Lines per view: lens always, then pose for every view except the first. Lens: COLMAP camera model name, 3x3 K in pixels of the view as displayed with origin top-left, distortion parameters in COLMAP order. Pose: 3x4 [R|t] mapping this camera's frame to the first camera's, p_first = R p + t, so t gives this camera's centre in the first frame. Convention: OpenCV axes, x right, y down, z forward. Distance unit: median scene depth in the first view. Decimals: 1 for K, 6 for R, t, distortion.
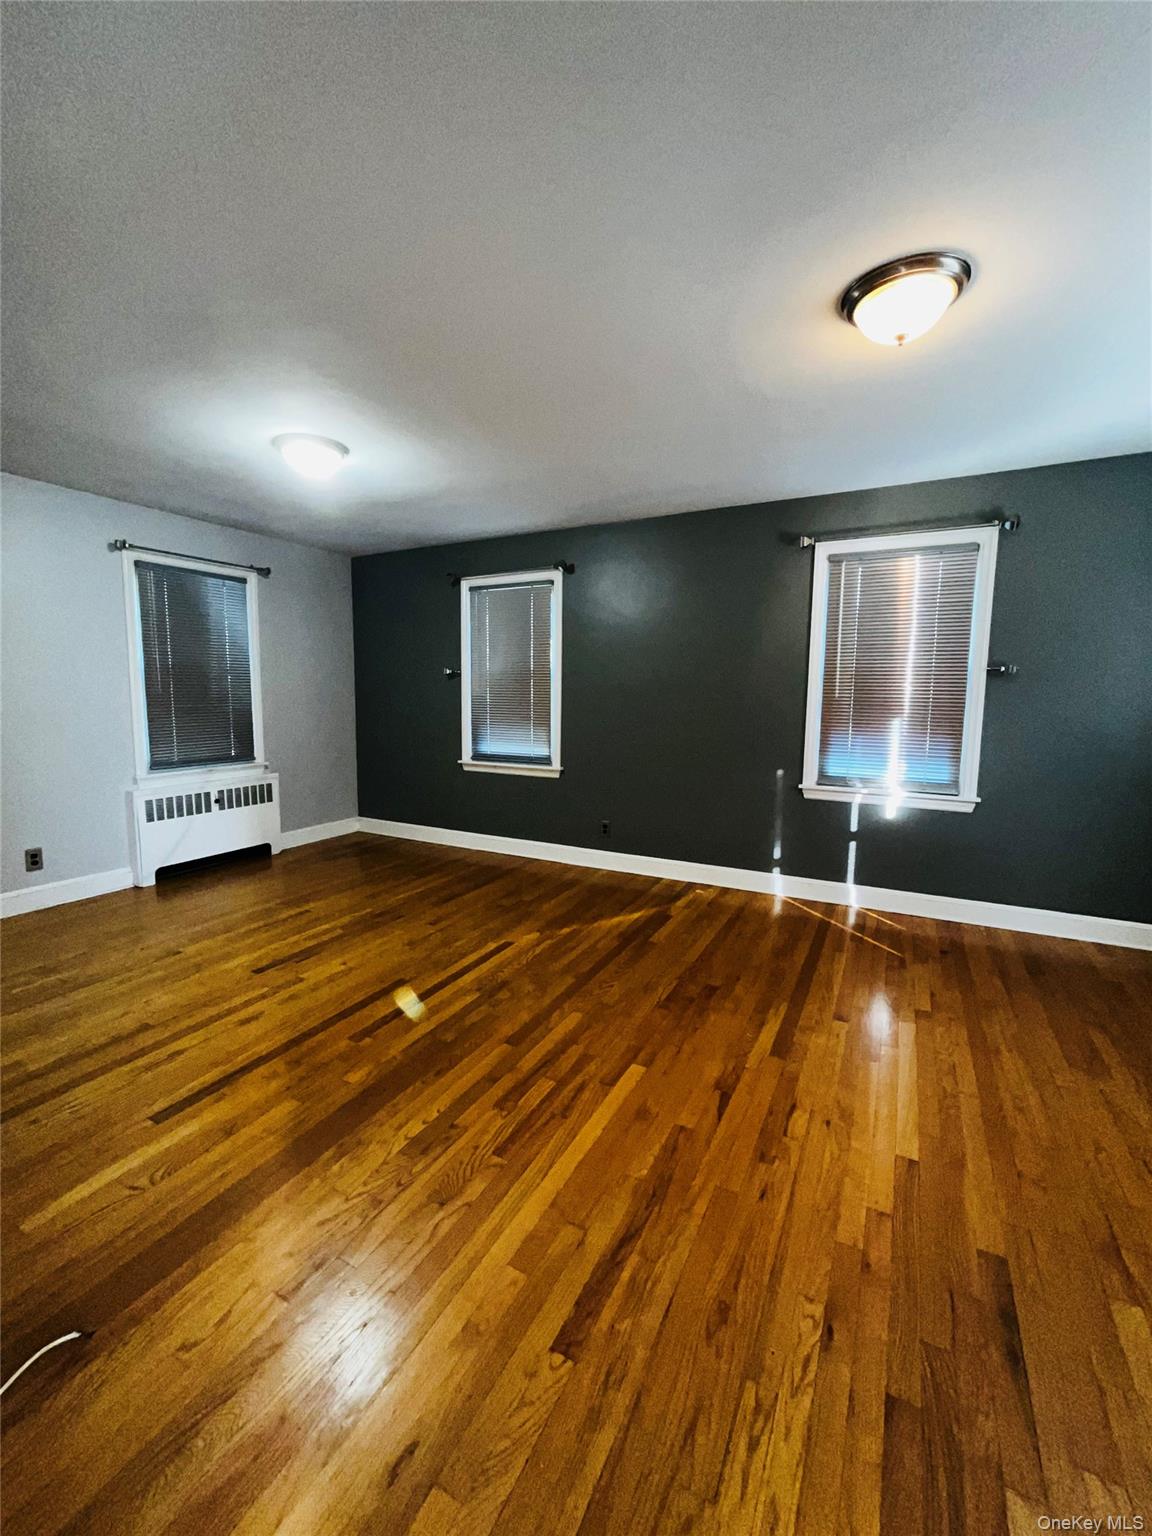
lens RADIAL K [[622.3, 0, 575.7], [0, 622.3, 763.9], [0, 0, 1]] dist [-0.003264, -0.000903]
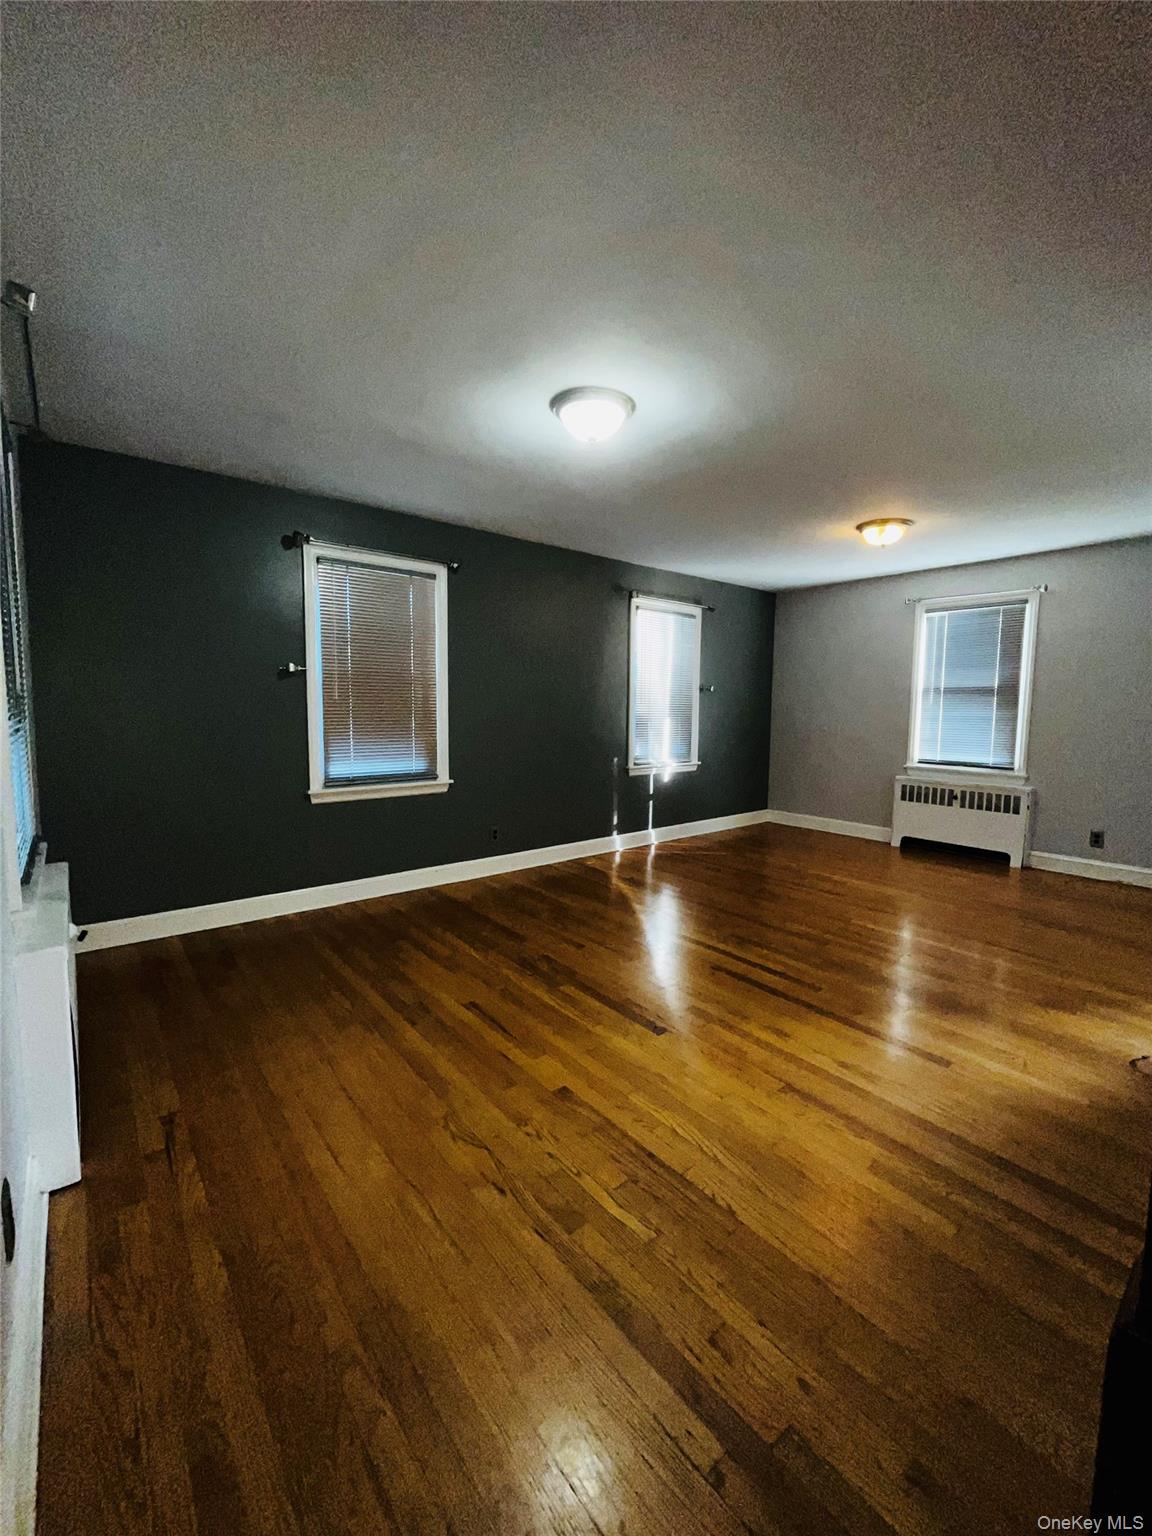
lens RADIAL K [[622.3, 0, 572.3], [0, 622.3, 767.9], [0, 0, 1]] dist [-0.003264, -0.000903]
pose [[0.386264, -0.092370, 0.917752, -0.945051], [0.100822, 0.993240, 0.057533, -0.055638], [-0.916861, 0.070307, 0.392966, 0.555641]]
